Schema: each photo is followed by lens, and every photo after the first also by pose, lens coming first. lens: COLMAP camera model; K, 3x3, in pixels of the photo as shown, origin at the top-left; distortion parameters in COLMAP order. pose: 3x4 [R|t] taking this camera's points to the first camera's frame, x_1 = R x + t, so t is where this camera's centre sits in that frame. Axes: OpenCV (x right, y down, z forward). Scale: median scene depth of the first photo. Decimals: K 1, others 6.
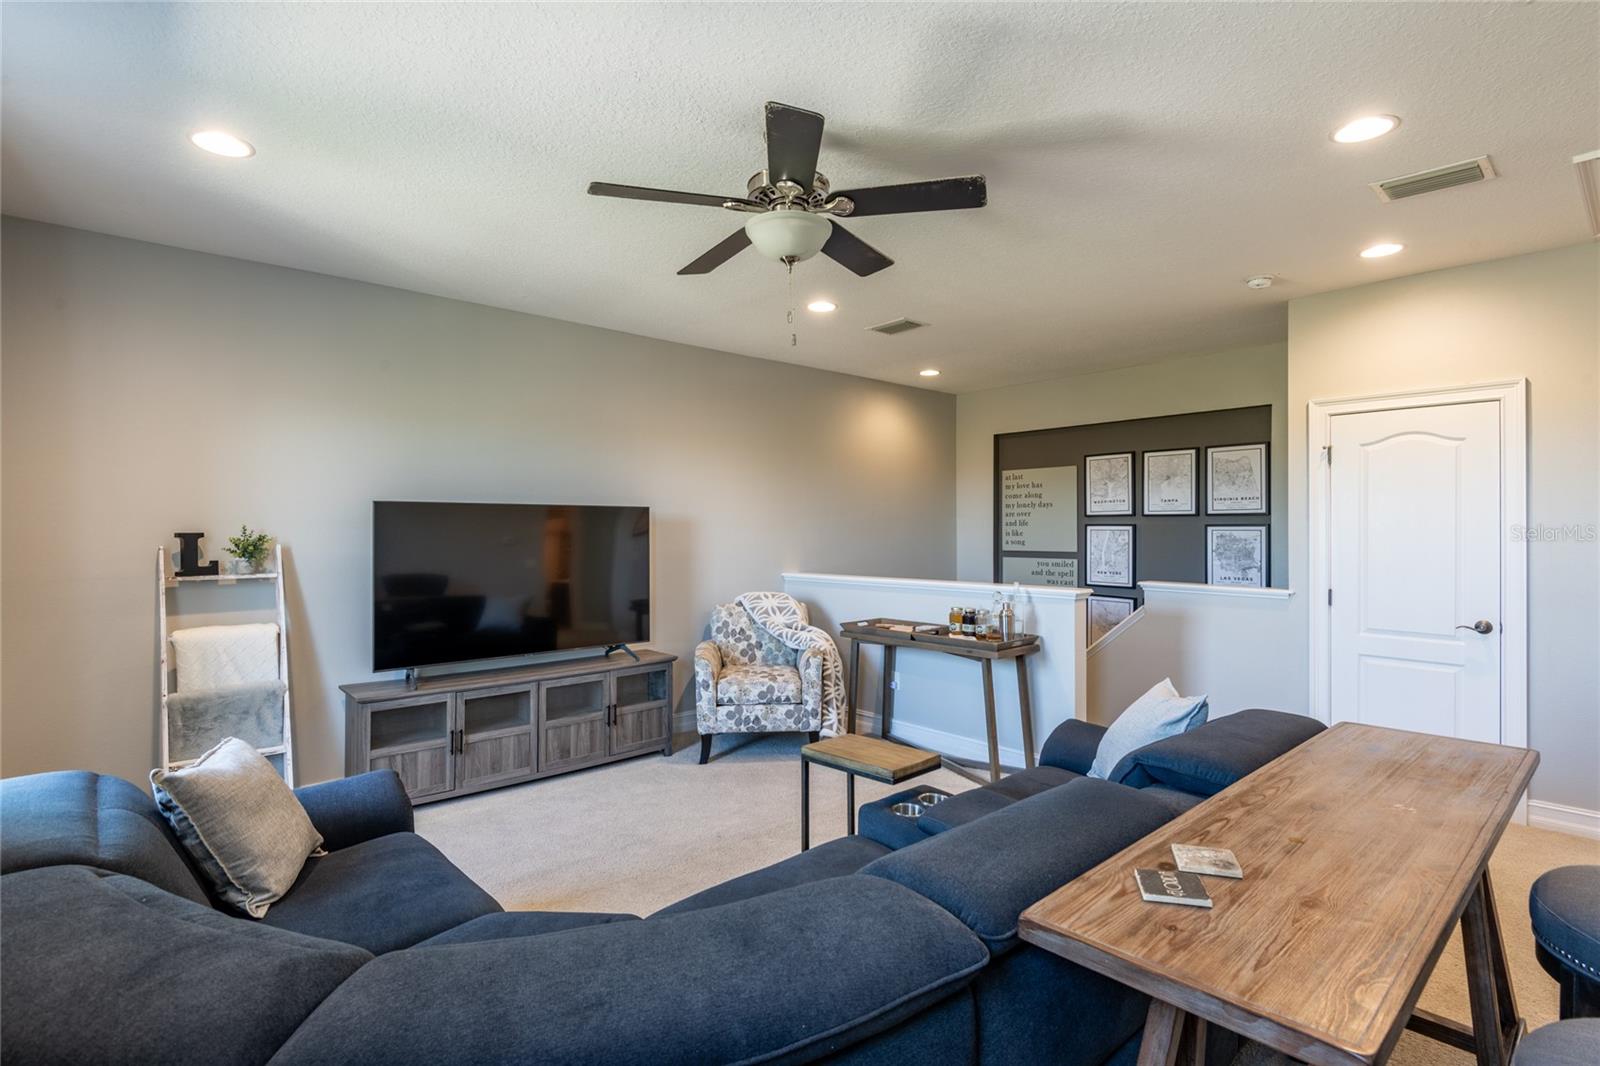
lens RADIAL K [[785.9, 0, 794.7], [0, 785.9, 527.0], [0, 0, 1]] dist [0.014841, -0.000063]
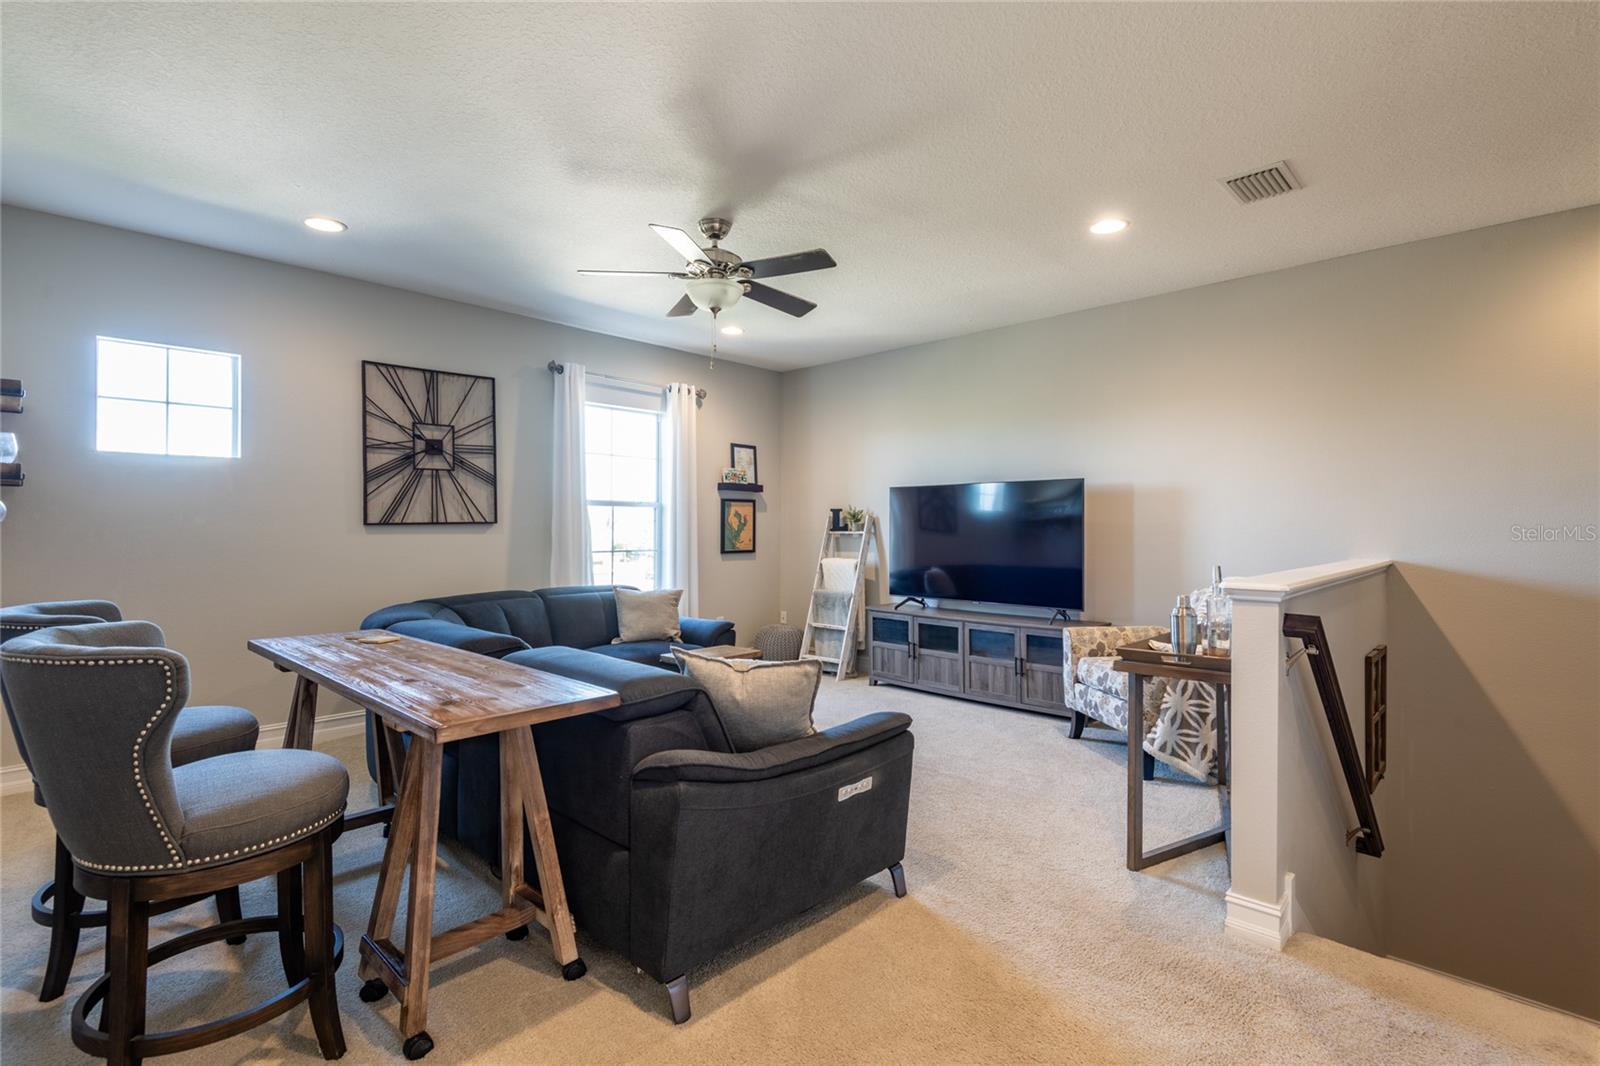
lens RADIAL K [[728.8, 0, 793.5], [0, 728.8, 524.9], [0, 0, 1]] dist [0.016855, -0.011238]
pose [[0.065746, 0.000845, -0.997836, 0.787611], [0.001007, 0.999999, 0.000913, 0.035308], [0.997836, -0.001065, 0.065745, 0.611150]]
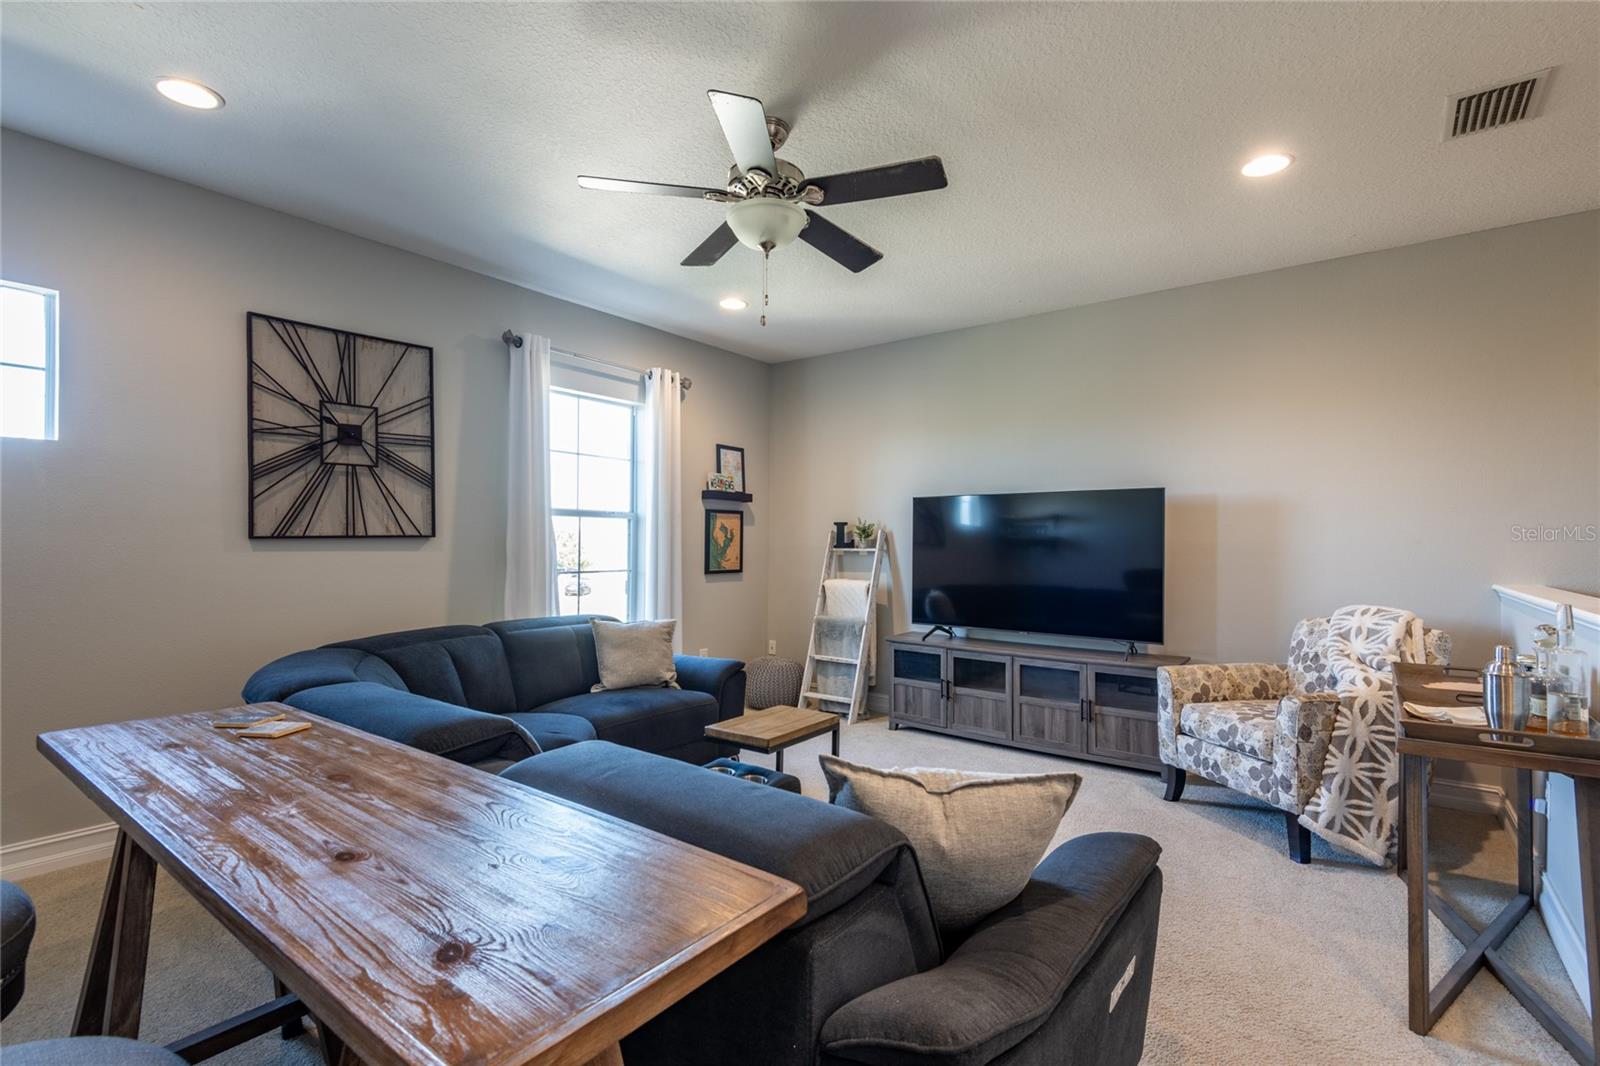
lens RADIAL K [[728.8, 0, 796.8], [0, 728.8, 543.2], [0, 0, 1]] dist [0.016855, -0.011238]
pose [[0.173942, 0.005879, -0.984738, 0.571854], [-0.003485, 0.999980, 0.005355, 0.034409], [0.984750, 0.002500, 0.173959, 0.504693]]
